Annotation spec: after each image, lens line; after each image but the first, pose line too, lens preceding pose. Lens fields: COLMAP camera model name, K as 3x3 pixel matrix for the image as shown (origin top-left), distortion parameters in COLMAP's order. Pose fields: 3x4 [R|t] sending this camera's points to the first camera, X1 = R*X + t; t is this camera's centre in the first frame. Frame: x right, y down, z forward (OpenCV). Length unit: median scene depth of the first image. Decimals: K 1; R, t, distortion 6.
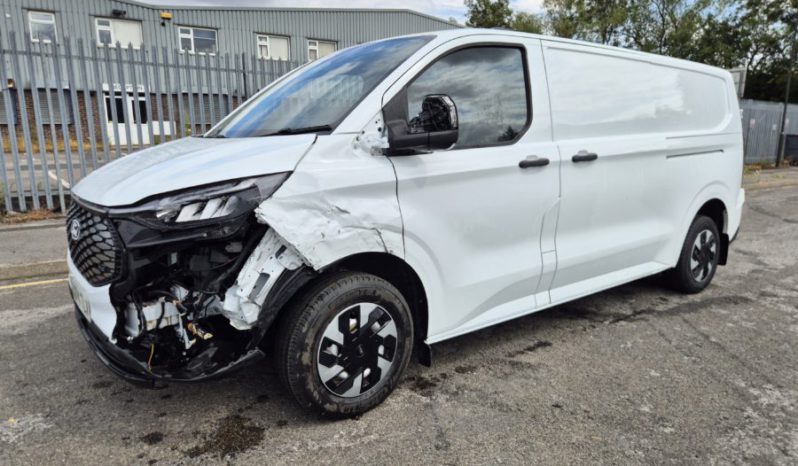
lens RADIAL K [[533.0, 0, 393.5], [0, 533.0, 231.6], [0, 0, 1]] dist [0.065025, -0.055760]
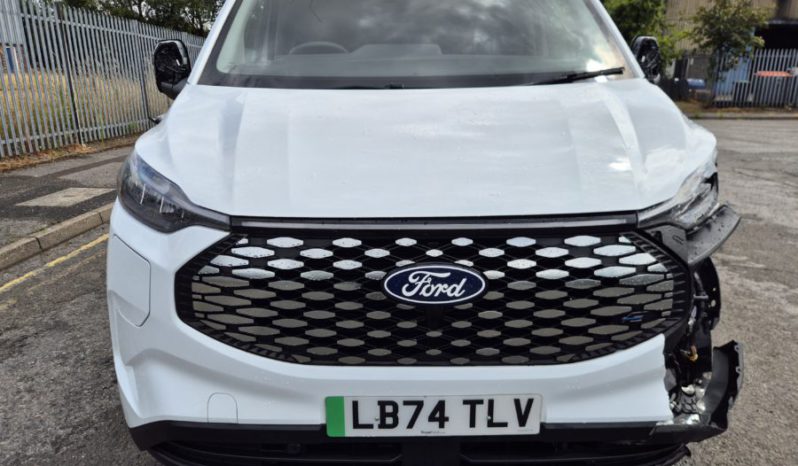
lens RADIAL K [[533.0, 0, 394.9], [0, 533.0, 228.6], [0, 0, 1]] dist [0.065025, -0.055760]
pose [[0.600477, -0.215664, 0.770010, -1.018828], [0.148368, 0.976272, 0.157732, -0.141004], [-0.785757, 0.019530, 0.618227, 0.770961]]
